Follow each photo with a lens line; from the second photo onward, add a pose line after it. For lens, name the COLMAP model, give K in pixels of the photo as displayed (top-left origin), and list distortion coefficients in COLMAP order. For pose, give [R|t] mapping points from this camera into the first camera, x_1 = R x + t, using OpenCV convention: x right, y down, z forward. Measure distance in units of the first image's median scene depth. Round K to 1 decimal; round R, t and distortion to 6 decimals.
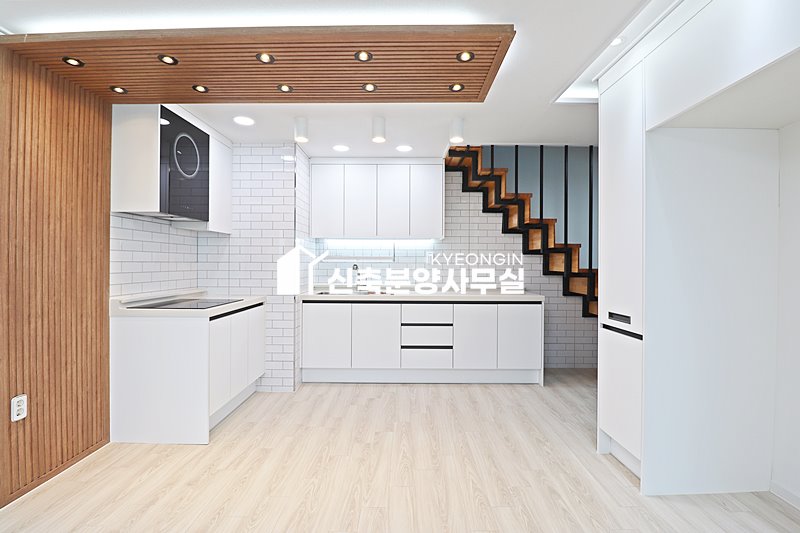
lens RADIAL K [[369.4, 0, 402.4], [0, 369.4, 262.7], [0, 0, 1]] dist [-0.005360, -0.010855]
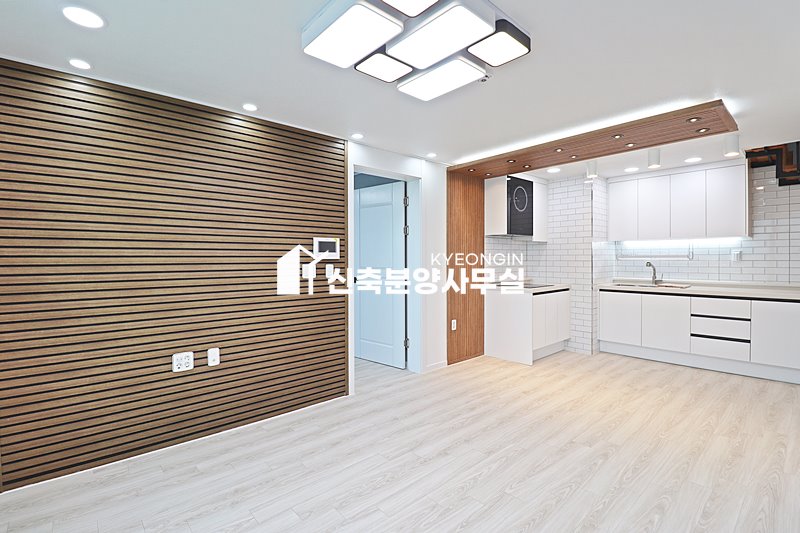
lens RADIAL K [[369.4, 0, 402.6], [0, 369.4, 262.2], [0, 0, 1]] dist [-0.005360, -0.010855]
pose [[0.668354, -0.000177, -0.743844, 0.312002], [0.007633, 0.999949, 0.006620, -0.012386], [0.743804, -0.010102, 0.668321, -0.534803]]
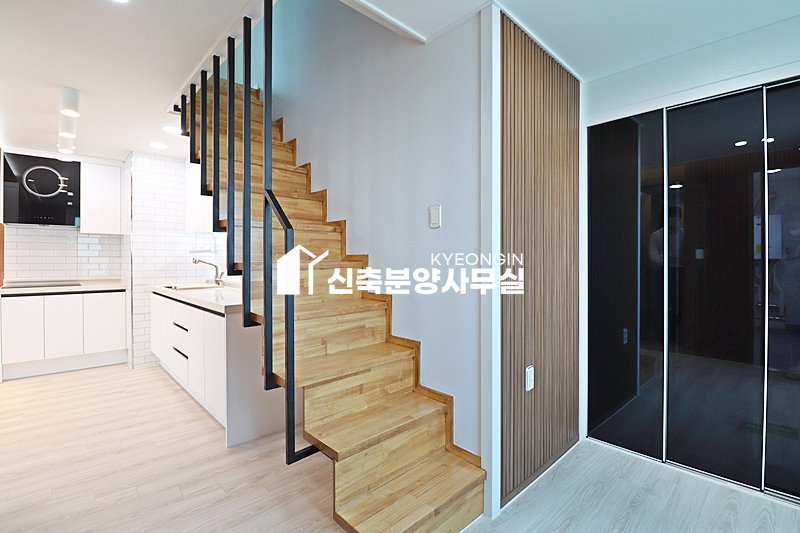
lens RADIAL K [[369.4, 0, 399.6], [0, 369.4, 262.4], [0, 0, 1]] dist [-0.005360, -0.010855]
pose [[0.690073, 0.002571, -0.723735, 1.331581], [0.000903, 0.999990, 0.004413, 0.016915], [0.723739, -0.003699, 0.690063, 0.991877]]
